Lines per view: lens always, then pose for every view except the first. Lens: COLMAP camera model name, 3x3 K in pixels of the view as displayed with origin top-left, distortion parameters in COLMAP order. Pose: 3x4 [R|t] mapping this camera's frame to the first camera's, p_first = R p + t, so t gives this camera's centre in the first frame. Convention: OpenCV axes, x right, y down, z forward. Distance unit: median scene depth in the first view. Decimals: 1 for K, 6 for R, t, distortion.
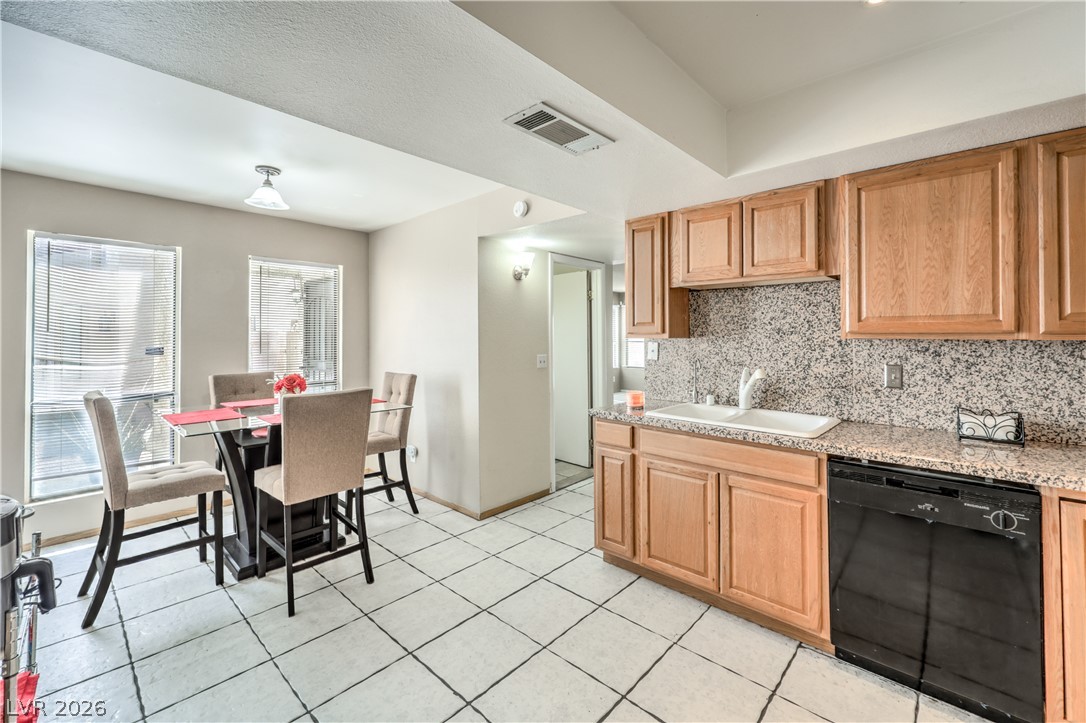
lens RADIAL K [[444.1, 0, 553.1], [0, 444.1, 331.5], [0, 0, 1]] dist [0.002012, 0.000622]
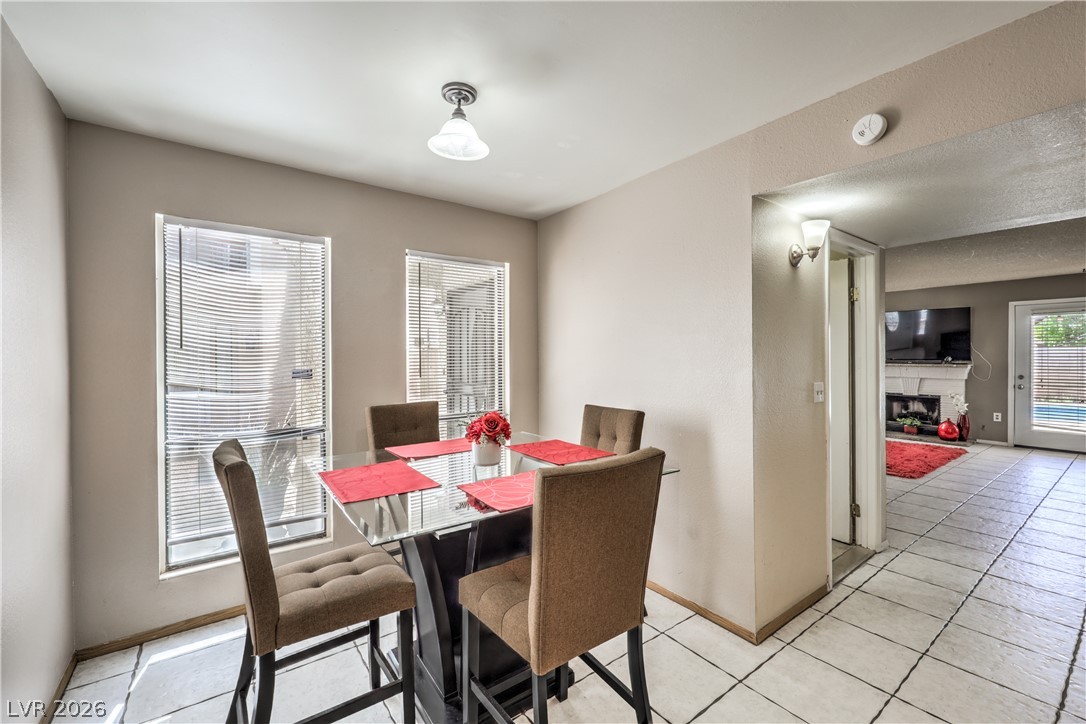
lens RADIAL K [[444.1, 0, 559.3], [0, 444.1, 357.7], [0, 0, 1]] dist [0.002012, 0.000622]
pose [[0.983024, -0.002171, -0.183463, -0.317927], [0.005526, 0.999827, 0.017779, 0.003918], [0.183393, -0.018491, 0.982866, 0.326826]]
